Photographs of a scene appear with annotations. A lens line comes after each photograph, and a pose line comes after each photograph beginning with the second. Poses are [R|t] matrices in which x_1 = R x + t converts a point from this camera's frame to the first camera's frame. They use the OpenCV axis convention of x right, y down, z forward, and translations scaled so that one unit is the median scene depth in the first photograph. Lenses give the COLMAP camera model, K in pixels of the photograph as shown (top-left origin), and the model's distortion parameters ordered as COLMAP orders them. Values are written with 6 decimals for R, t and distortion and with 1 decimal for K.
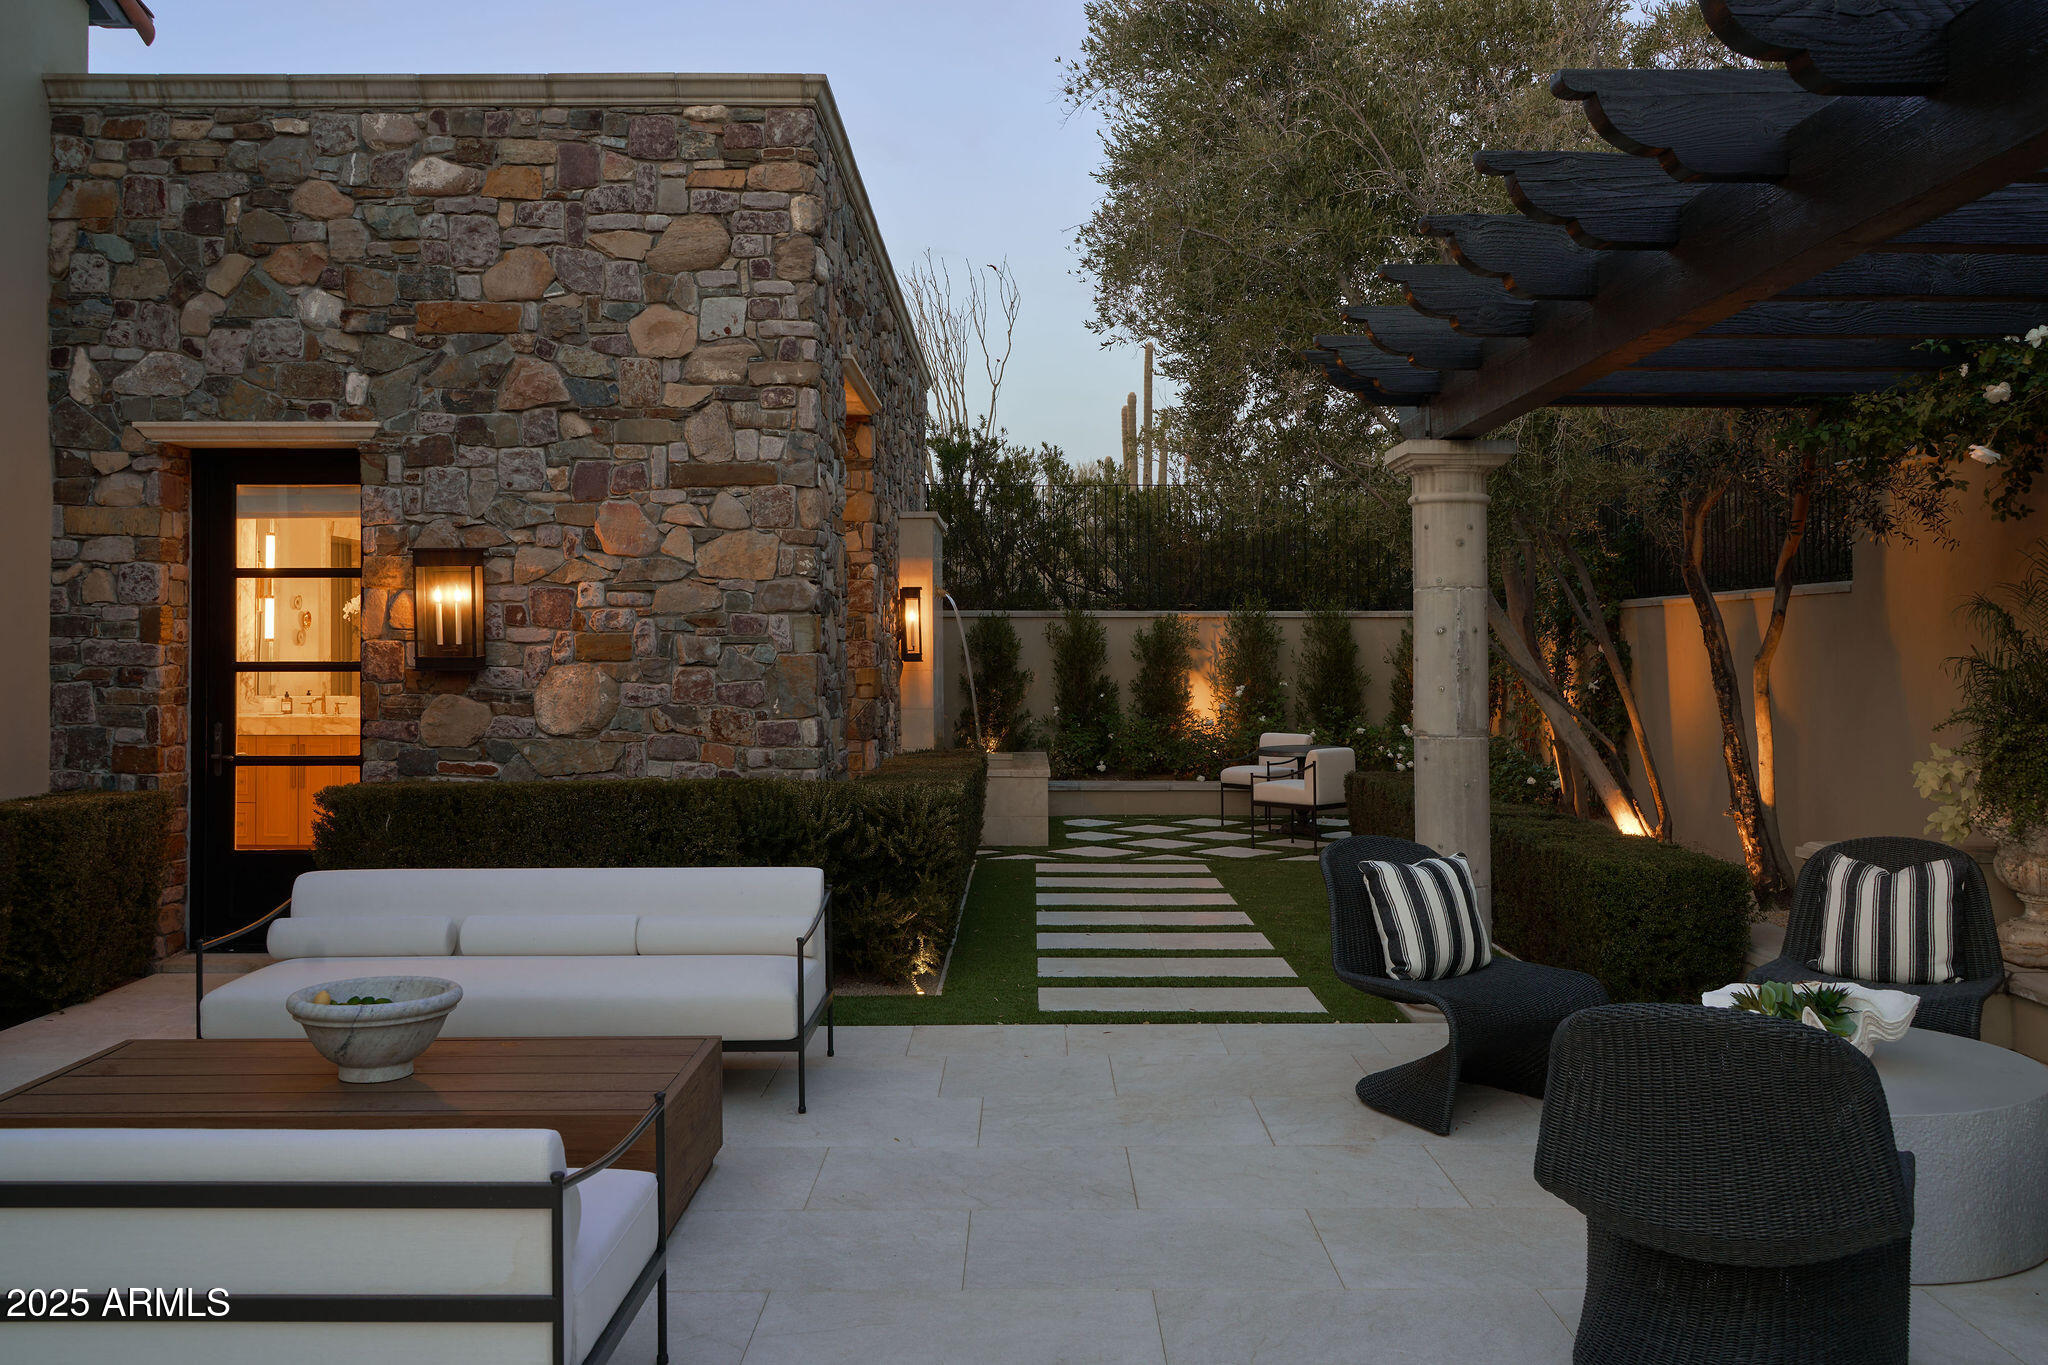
lens RADIAL K [[1802.7, 0, 1028.2], [0, 1802.7, 672.8], [0, 0, 1]] dist [0.012255, -0.002591]
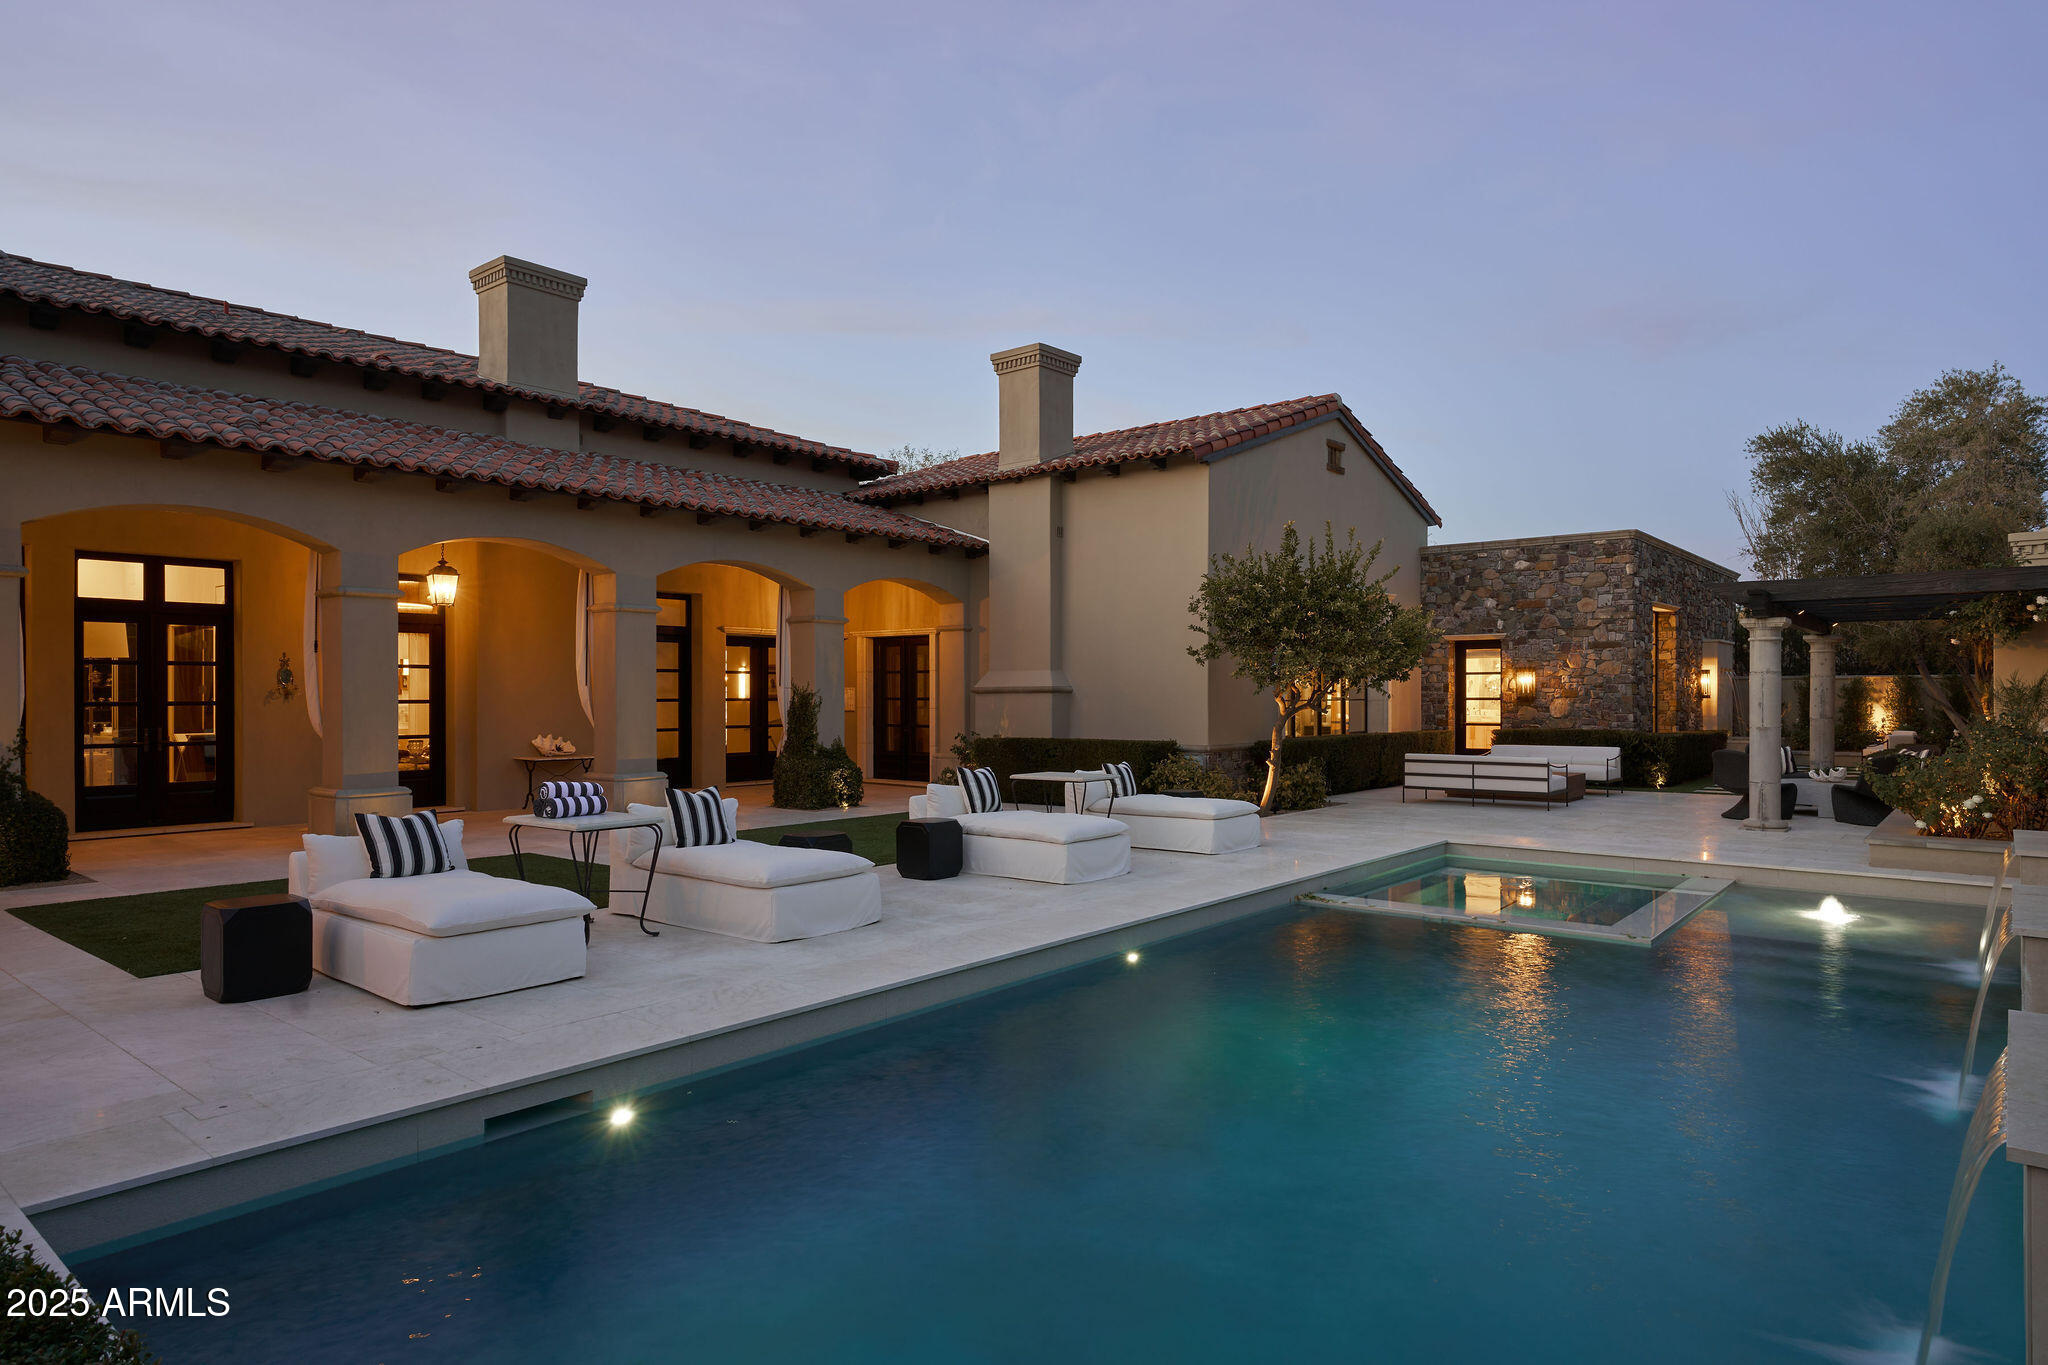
lens RADIAL K [[1210.8, 0, 1030.8], [0, 1210.8, 683.9], [0, 0, 1]] dist [-0.005671, -0.000358]
pose [[0.764535, -0.006902, -0.644545, 0.495940], [-0.005641, 0.999833, -0.017397, 0.014513], [0.644557, 0.016937, 0.764368, -1.531452]]
